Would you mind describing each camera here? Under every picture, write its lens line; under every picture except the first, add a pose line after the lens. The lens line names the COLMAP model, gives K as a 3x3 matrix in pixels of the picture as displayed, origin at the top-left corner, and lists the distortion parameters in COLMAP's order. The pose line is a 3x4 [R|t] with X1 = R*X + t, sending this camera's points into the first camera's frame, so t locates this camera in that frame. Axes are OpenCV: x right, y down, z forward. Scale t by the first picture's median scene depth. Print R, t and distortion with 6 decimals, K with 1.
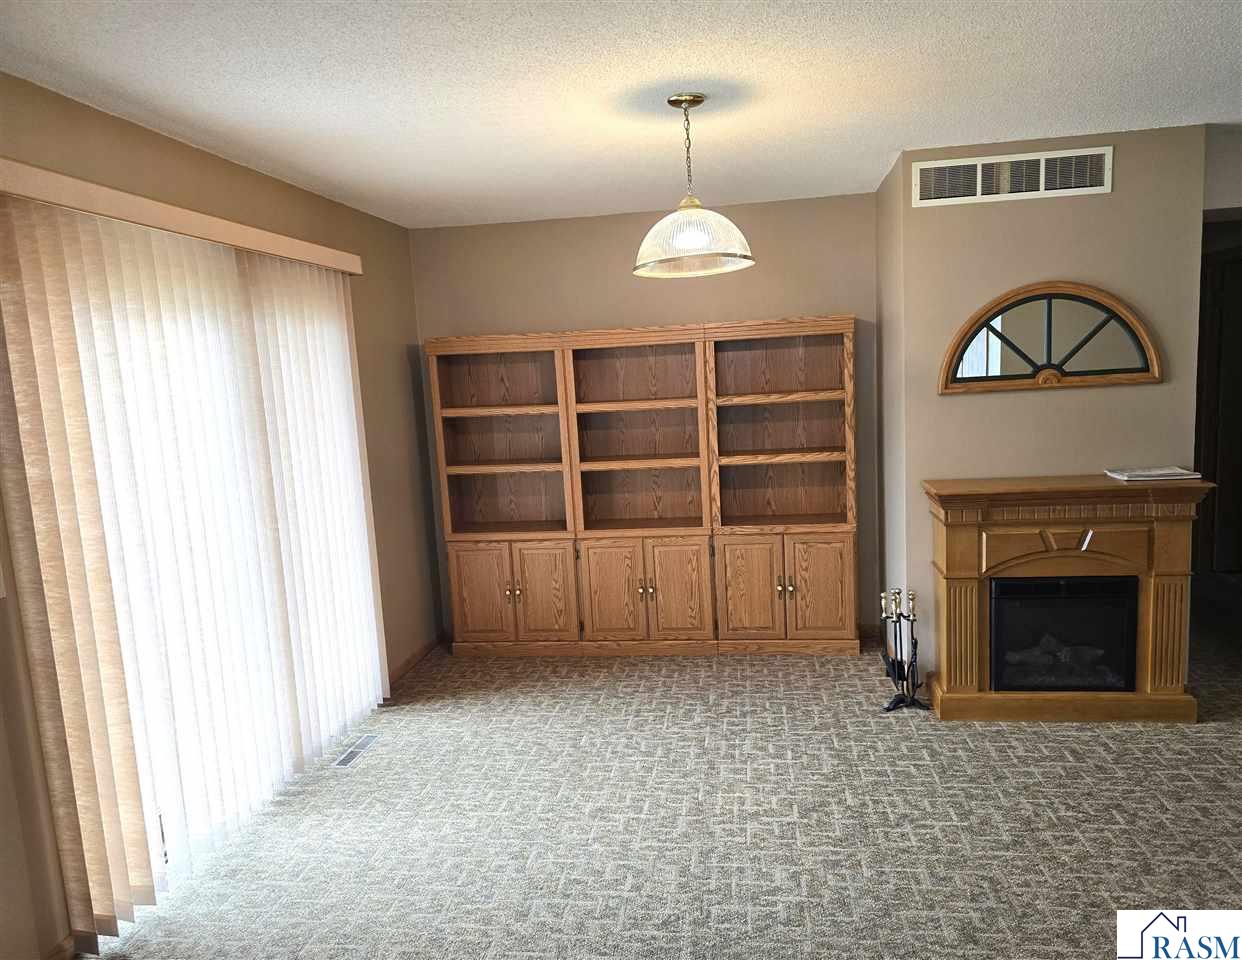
lens RADIAL K [[890.6, 0, 626.9], [0, 890.6, 482.8], [0, 0, 1]] dist [0.053833, -0.043461]
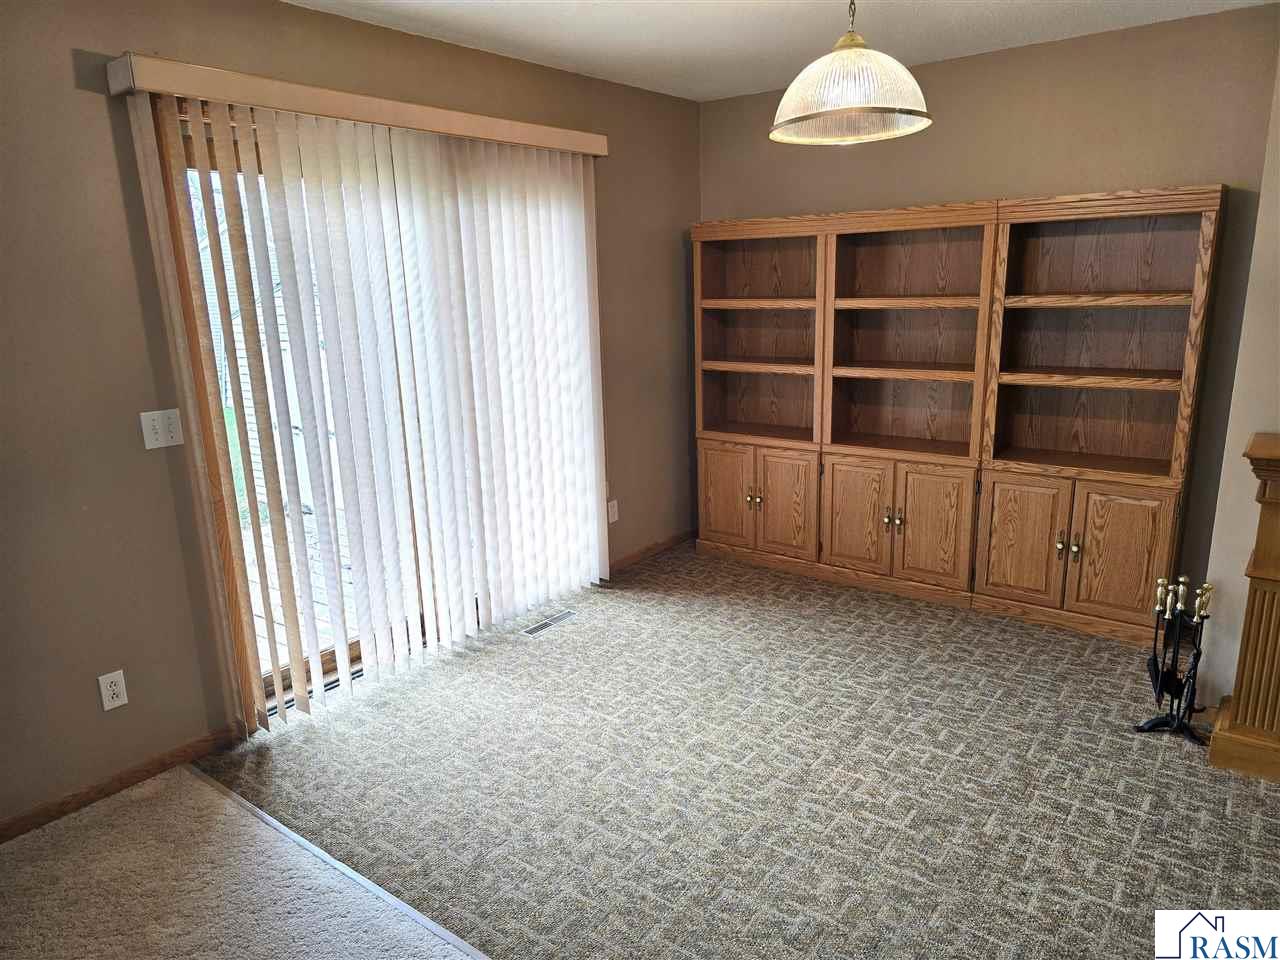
lens RADIAL K [[864.4, 0, 610.5], [0, 864.4, 492.8], [0, 0, 1]] dist [0.036053, -0.033471]
pose [[0.859427, 0.148170, -0.489316, 0.224813], [-0.077258, 0.983730, 0.162190, -0.025506], [0.505387, -0.101587, 0.856892, 0.158412]]
